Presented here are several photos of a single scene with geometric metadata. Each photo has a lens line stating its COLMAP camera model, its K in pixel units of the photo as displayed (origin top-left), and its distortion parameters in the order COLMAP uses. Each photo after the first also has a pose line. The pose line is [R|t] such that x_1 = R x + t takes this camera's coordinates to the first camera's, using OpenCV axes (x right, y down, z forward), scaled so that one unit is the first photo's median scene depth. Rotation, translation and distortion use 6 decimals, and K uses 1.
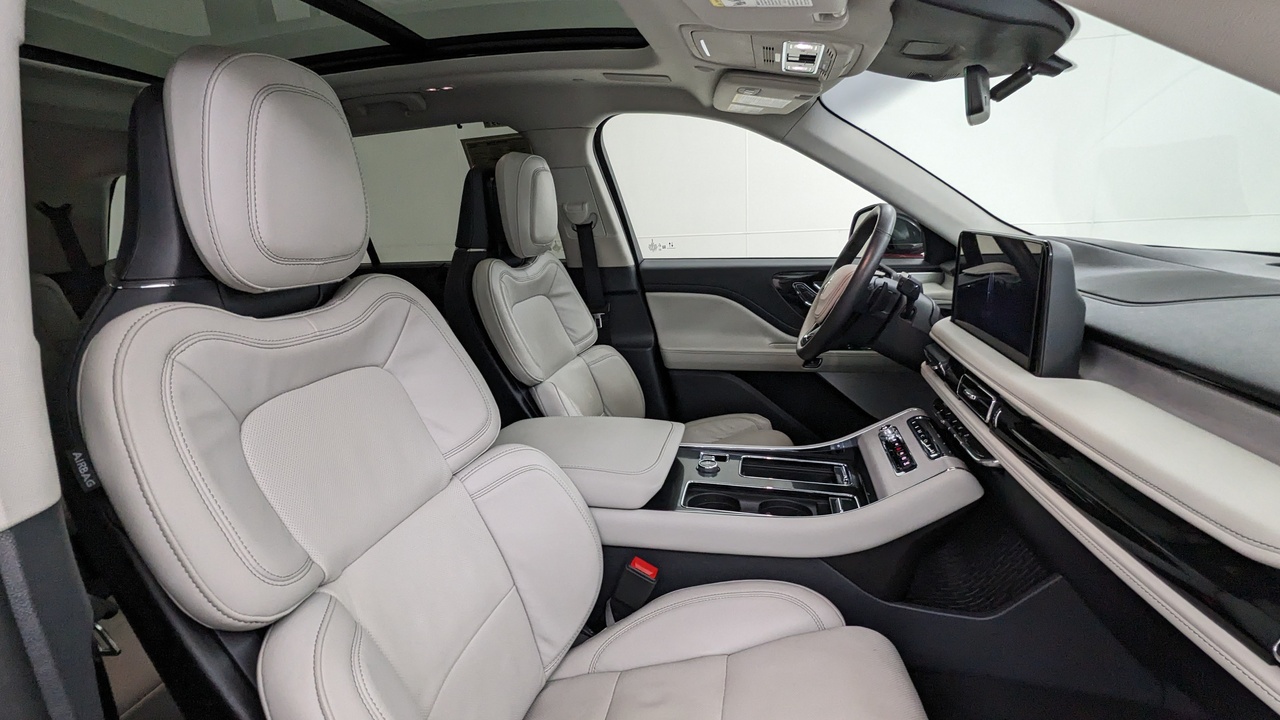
lens RADIAL K [[620.5, 0, 643.0], [0, 620.5, 359.4], [0, 0, 1]] dist [0.000475, -0.000957]
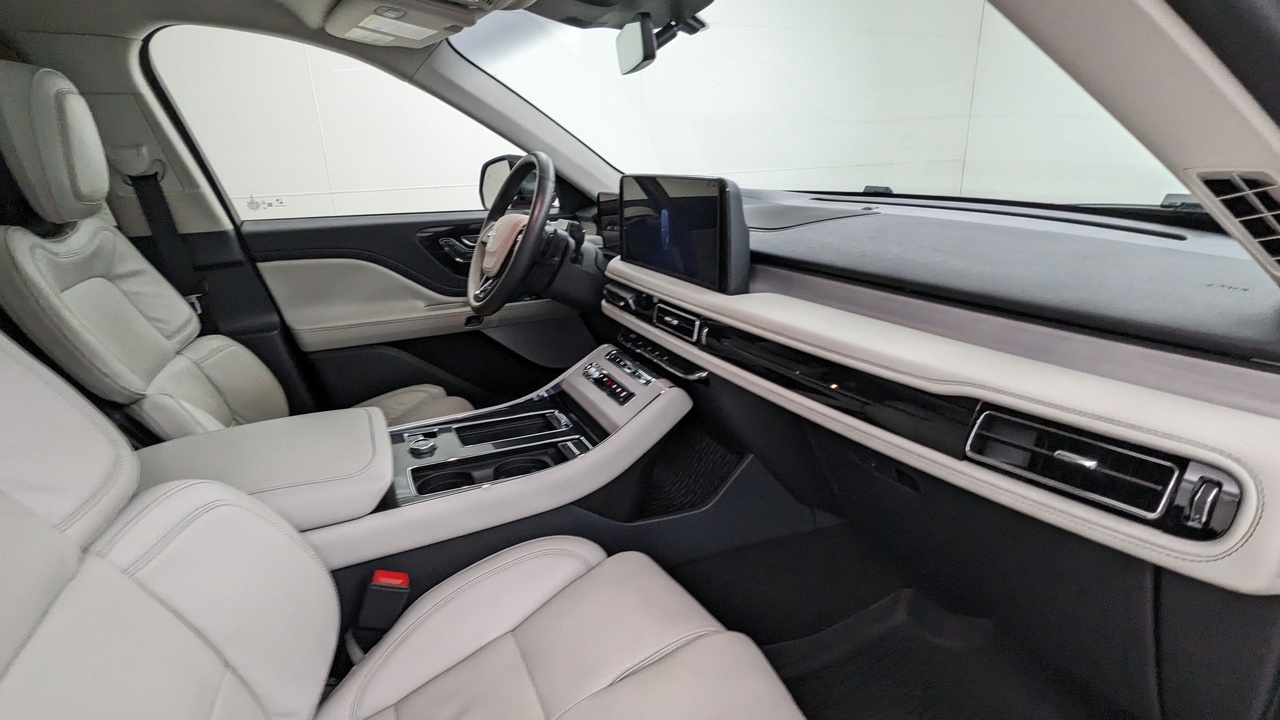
lens RADIAL K [[620.5, 0, 643.0], [0, 620.5, 359.4], [0, 0, 1]] dist [0.000475, -0.000957]
pose [[0.796720, -0.173233, 0.578988, -0.107931], [0.138783, 0.984878, 0.103701, 0.001400], [-0.588197, -0.002266, 0.808715, 0.077470]]
